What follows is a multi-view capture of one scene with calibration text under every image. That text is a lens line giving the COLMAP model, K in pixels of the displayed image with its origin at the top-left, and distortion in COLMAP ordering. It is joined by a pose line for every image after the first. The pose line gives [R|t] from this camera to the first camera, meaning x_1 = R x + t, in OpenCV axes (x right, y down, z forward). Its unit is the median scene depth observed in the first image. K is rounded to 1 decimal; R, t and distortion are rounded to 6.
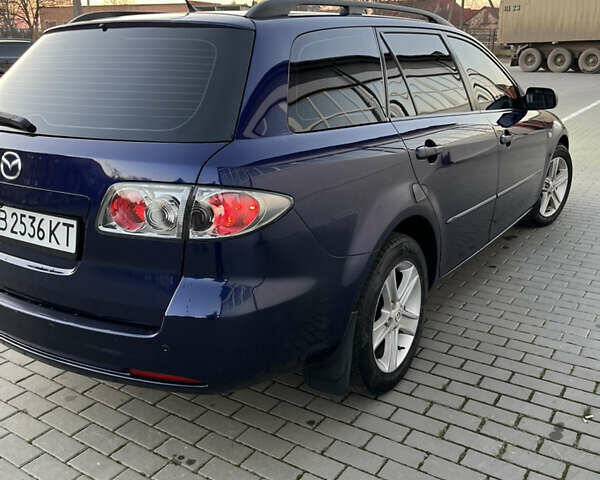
lens RADIAL K [[604.4, 0, 300.0], [0, 604.4, 240.0], [0, 0, 1]] dist [0.005538, -0.013013]
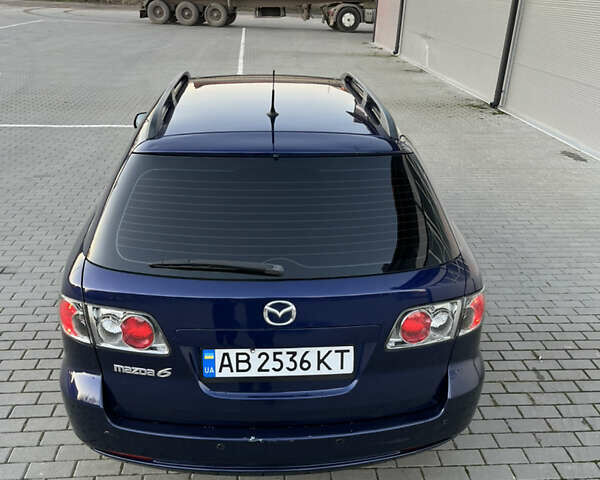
lens RADIAL K [[604.4, 0, 300.0], [0, 604.4, 240.0], [0, 0, 1]] dist [0.005538, -0.013013]
pose [[0.797655, -0.206002, 0.566842, -0.998145], [0.147410, 0.977944, 0.147972, -0.388606], [-0.584822, -0.034472, 0.810429, 0.135807]]
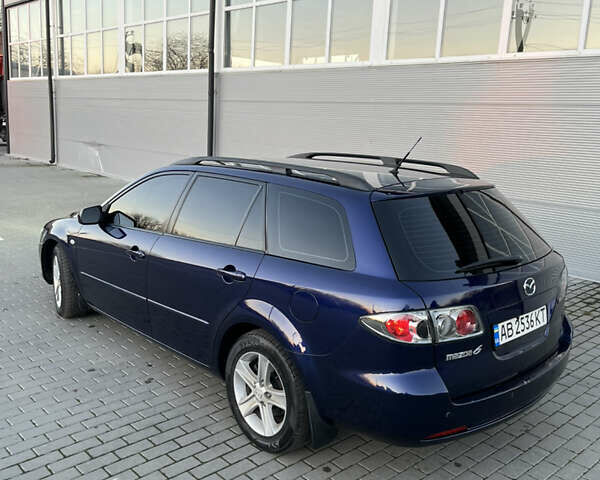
lens RADIAL K [[604.4, 0, 300.0], [0, 604.4, 240.0], [0, 0, 1]] dist [0.005538, -0.013013]
pose [[0.257346, -0.178746, 0.949644, -2.045880], [0.254958, 0.960480, 0.111694, -0.551563], [-0.932078, 0.213375, 0.292748, 1.051146]]
